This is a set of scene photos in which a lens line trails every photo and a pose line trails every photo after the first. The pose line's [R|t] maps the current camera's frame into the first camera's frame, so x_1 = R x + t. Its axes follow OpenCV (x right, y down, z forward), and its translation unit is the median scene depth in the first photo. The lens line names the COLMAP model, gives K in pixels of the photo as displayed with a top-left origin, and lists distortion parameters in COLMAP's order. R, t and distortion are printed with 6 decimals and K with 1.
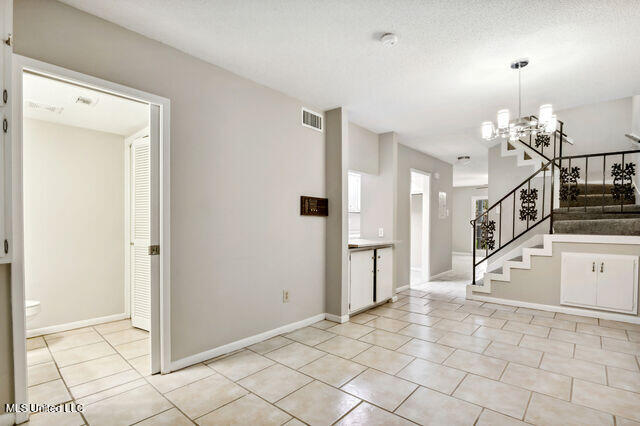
lens RADIAL K [[311.6, 0, 319.4], [0, 311.6, 223.5], [0, 0, 1]] dist [-0.018158, -0.000707]
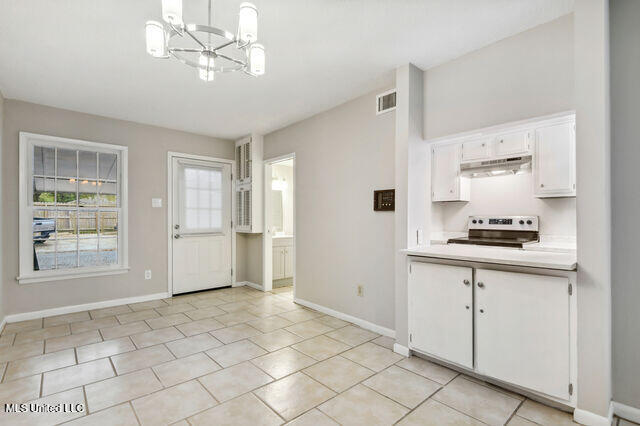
lens RADIAL K [[304.7, 0, 320.0], [0, 304.7, 213.0], [0, 0, 1]] dist [-0.000782, -0.000220]
pose [[-0.128665, -0.022930, -0.991423, 0.726882], [-0.004353, 0.999736, -0.022557, 0.000796], [0.991679, 0.001413, -0.128731, 0.792918]]
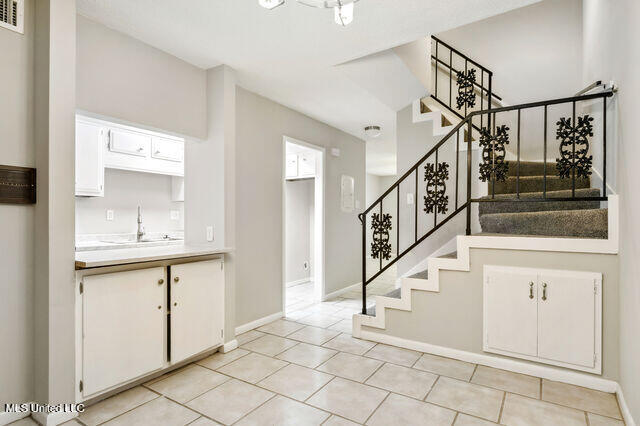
lens RADIAL K [[335.5, 0, 320.0], [0, 335.5, 213.0], [0, 0, 1]] dist [0.001451, -0.000268]
pose [[0.989991, -0.000175, 0.141134, 0.356431], [0.002956, 0.999806, -0.019491, 0.002024], [-0.141103, 0.019713, 0.989799, 0.369268]]
